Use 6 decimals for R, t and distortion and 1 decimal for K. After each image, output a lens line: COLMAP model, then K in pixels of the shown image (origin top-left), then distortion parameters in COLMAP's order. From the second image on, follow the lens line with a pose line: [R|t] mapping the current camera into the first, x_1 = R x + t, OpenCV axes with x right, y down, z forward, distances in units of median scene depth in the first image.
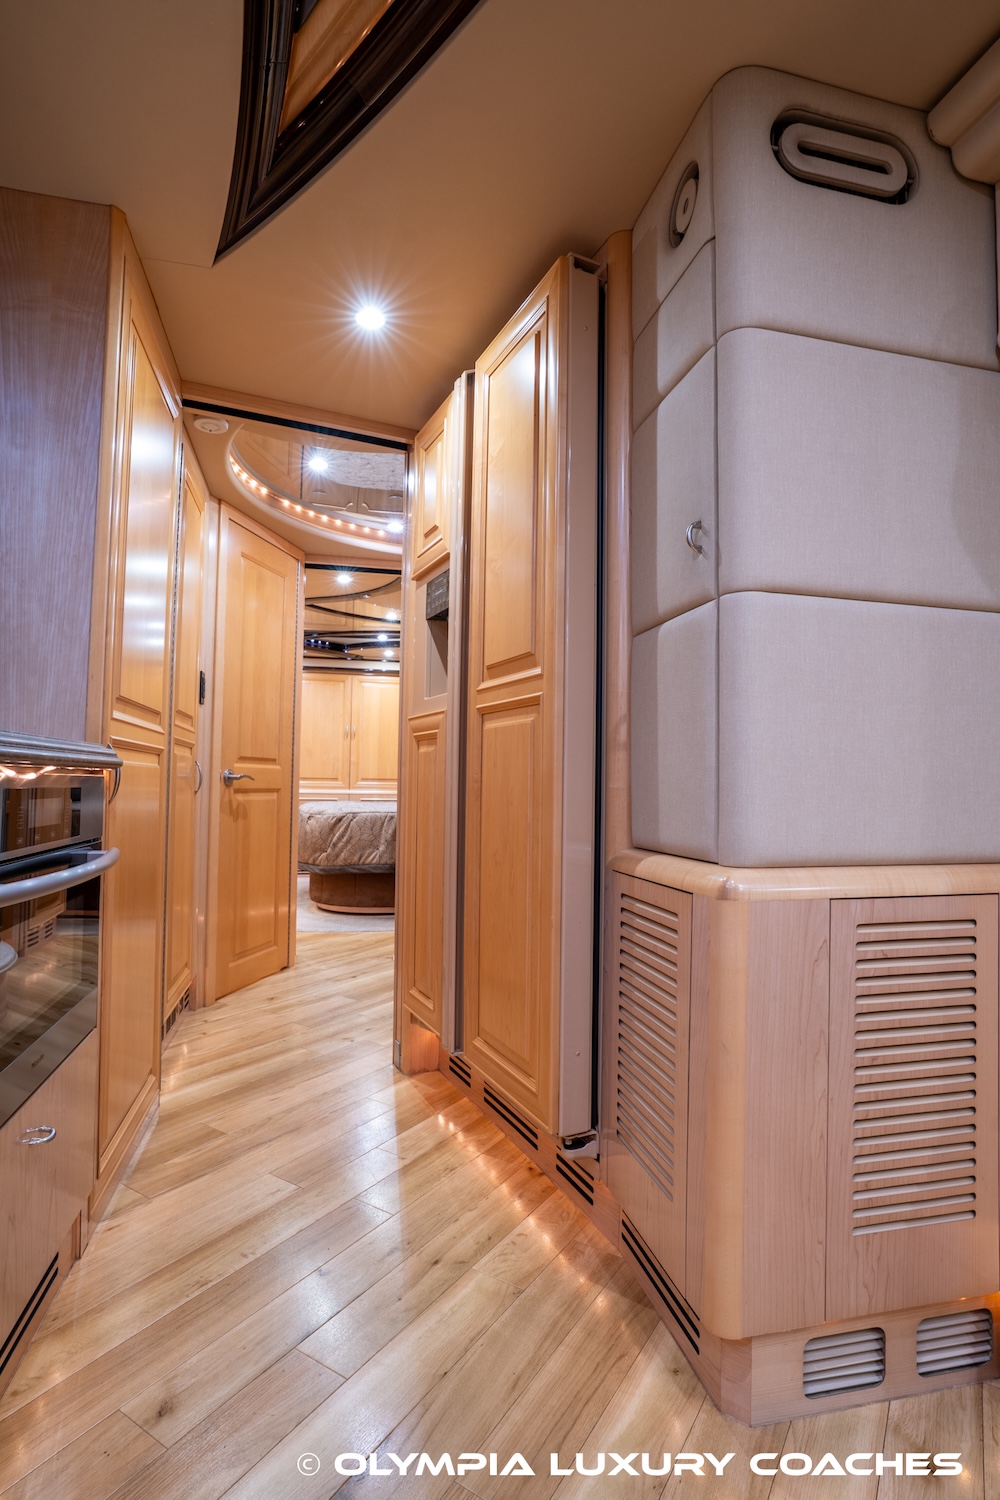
lens RADIAL K [[774.4, 0, 503.5], [0, 774.4, 749.6], [0, 0, 1]] dist [-0.052434, 0.026900]
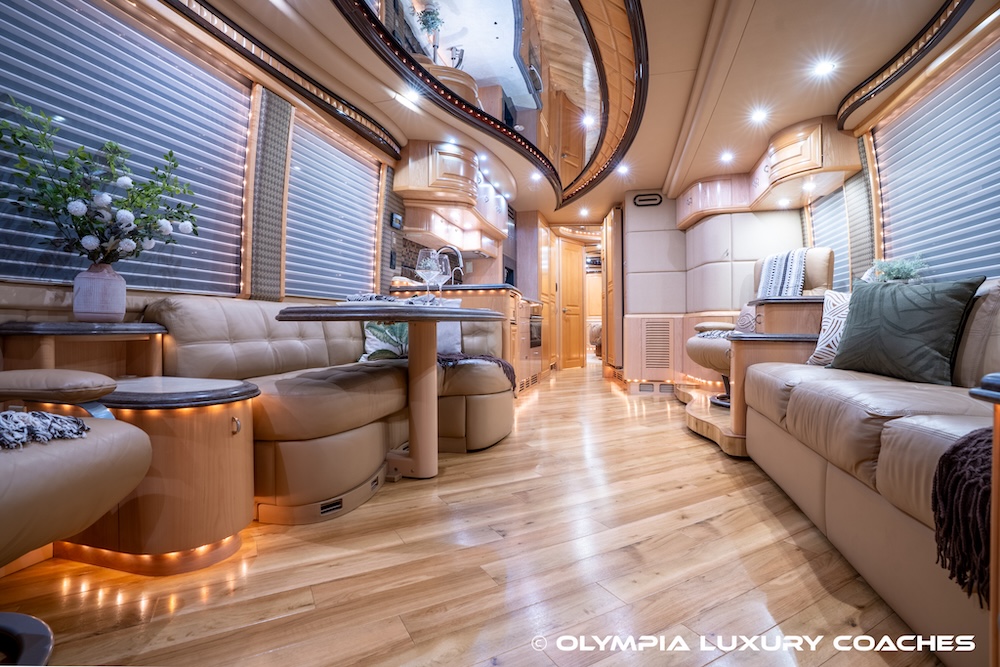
lens RADIAL K [[465.9, 0, 501.9], [0, 465.9, 331.0], [0, 0, 1]] dist [-0.069942, 0.027157]
pose [[0.875183, -0.016193, -0.483522, 0.455238], [0.040631, 0.998369, 0.040108, 0.031028], [0.482083, -0.054747, 0.874413, -1.091968]]
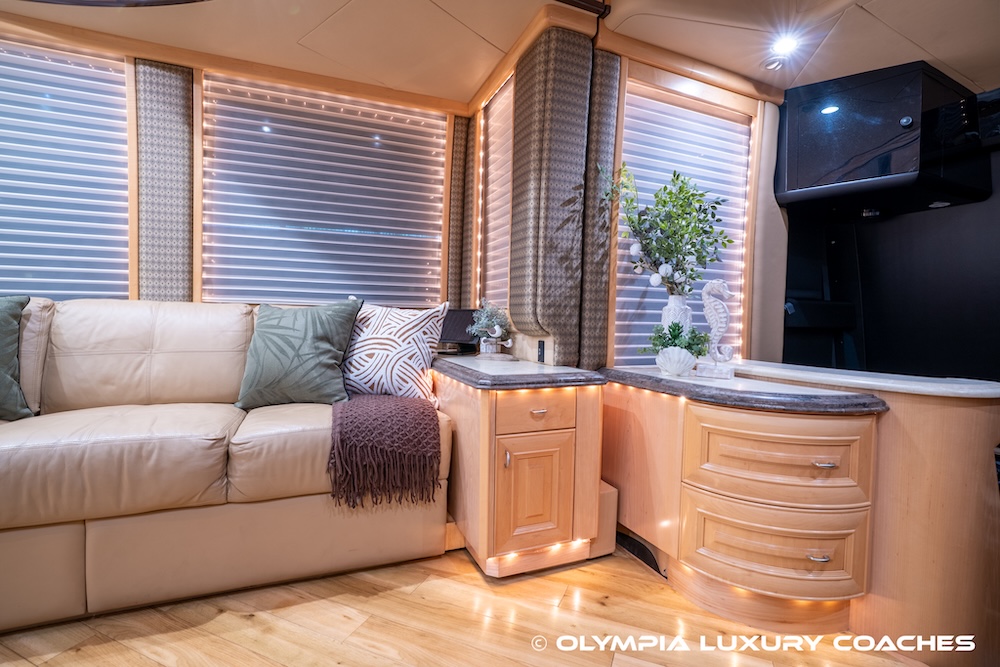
lens RADIAL K [[465.9, 0, 501.2], [0, 465.9, 328.4], [0, 0, 1]] dist [-0.069942, 0.027157]
pose [[-0.168996, -0.047207, 0.984486, 0.131935], [-0.065234, 0.997198, 0.036619, -0.002674], [-0.983456, -0.058034, -0.171602, -0.838277]]
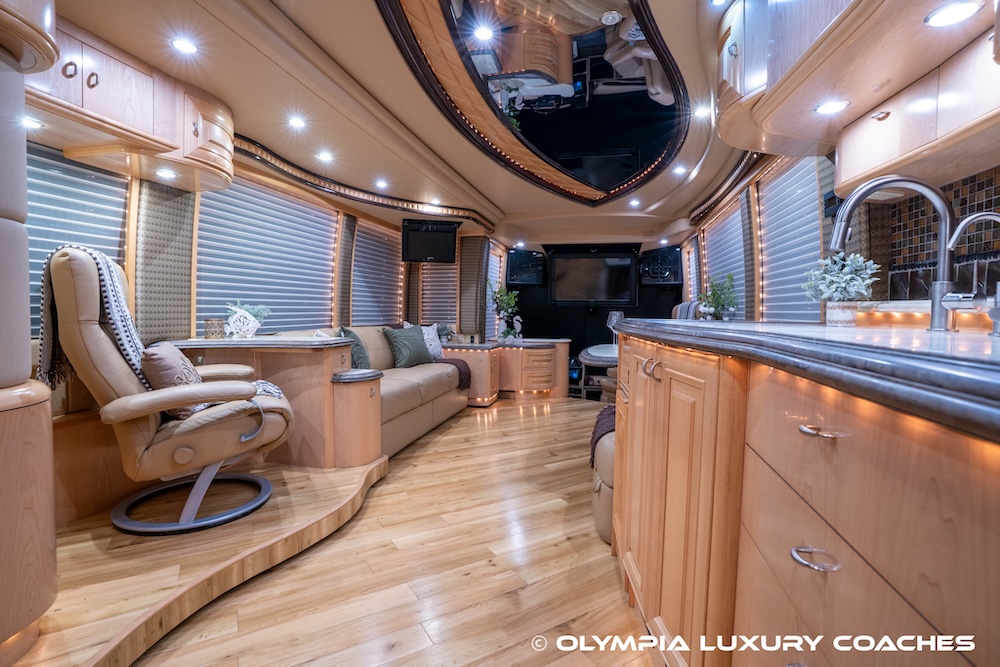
lens RADIAL K [[465.9, 0, 502.4], [0, 465.9, 329.7], [0, 0, 1]] dist [-0.069942, 0.027157]
pose [[-0.897338, -0.048973, 0.438618, -0.130497], [-0.049302, 0.998727, 0.010647, -0.014138], [-0.438581, -0.012071, -0.898611, 0.361264]]
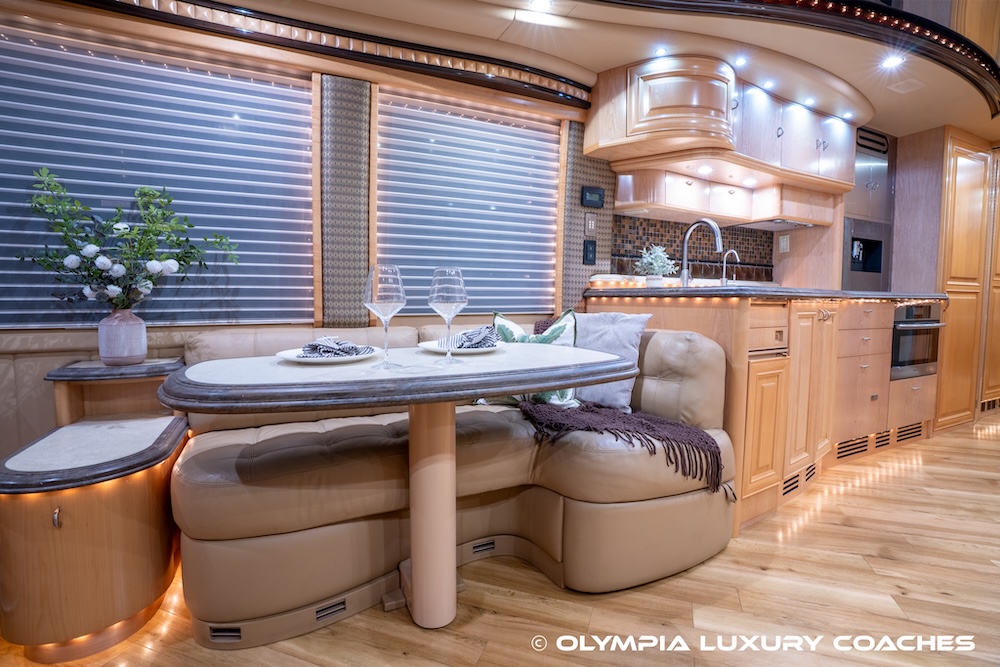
lens RADIAL K [[465.9, 0, 502.6], [0, 465.9, 329.0], [0, 0, 1]] dist [-0.069942, 0.027157]
pose [[0.222645, 0.045085, -0.973856, 0.440027], [0.045200, 0.997378, 0.056508, -0.021391], [0.973851, -0.056600, 0.220024, -0.603543]]
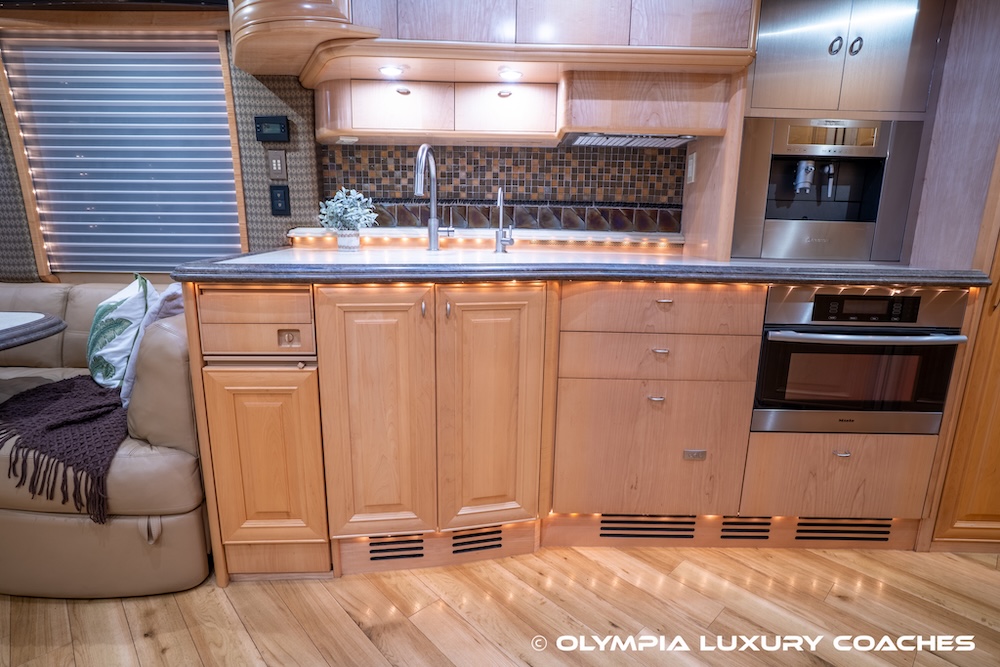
lens RADIAL K [[516.3, 0, 502.9], [0, 516.3, 329.3], [0, 0, 1]] dist [-0.052434, 0.026900]
pose [[-0.243543, 0.183685, -0.952337, 0.326692], [0.023653, 0.982735, 0.183499, -0.045790], [0.969602, 0.022165, -0.243683, 0.136499]]
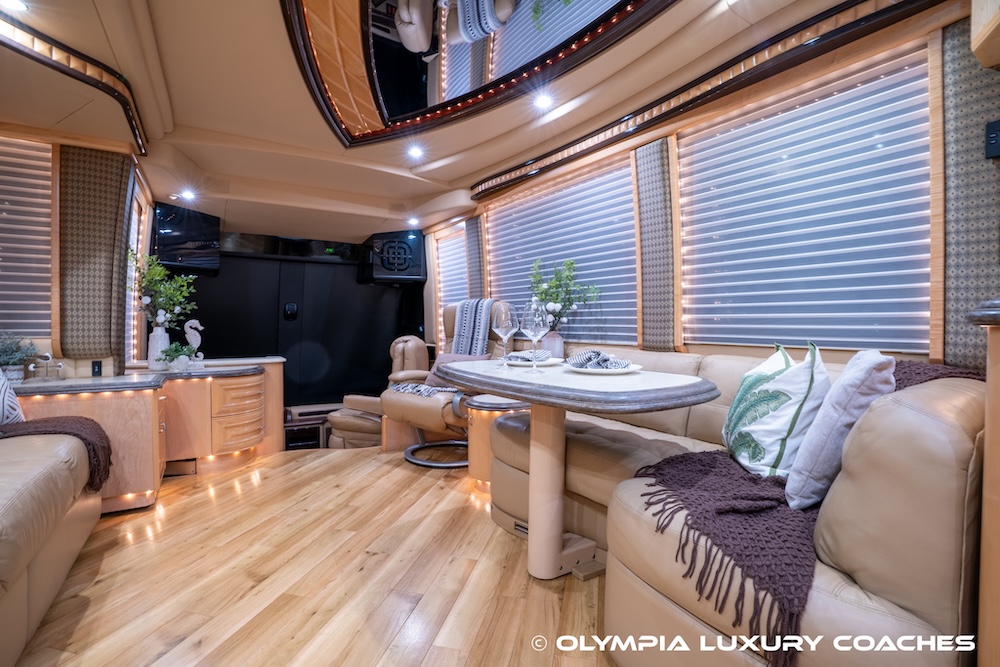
lens RADIAL K [[465.9, 0, 500.1], [0, 465.9, 330.4], [0, 0, 1]] dist [-0.069942, 0.027157]
pose [[-0.941615, -0.022295, -0.335953, 0.272766], [-0.011022, 0.999312, -0.035426, -0.003123], [0.336511, -0.029655, -0.941212, -0.102701]]
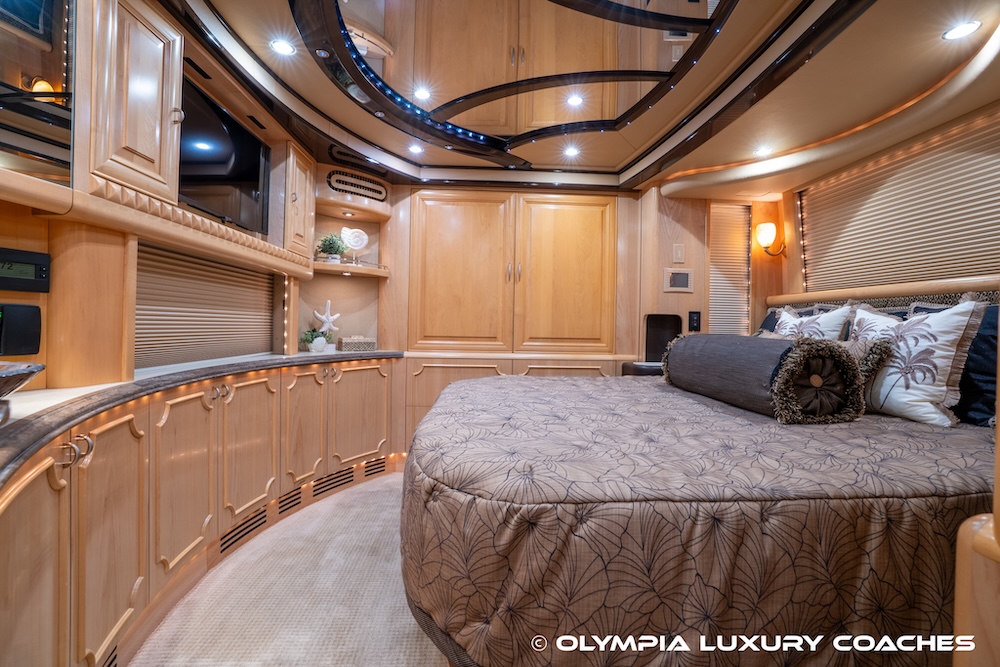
lens RADIAL K [[465.9, 0, 501.0], [0, 465.9, 329.5], [0, 0, 1]] dist [-0.069942, 0.027157]
pose [[0.983890, 0.003239, -0.178745, -0.295722], [0.005562, 0.998797, 0.048715, 0.019511], [0.178688, -0.048924, 0.982689, 1.278593]]
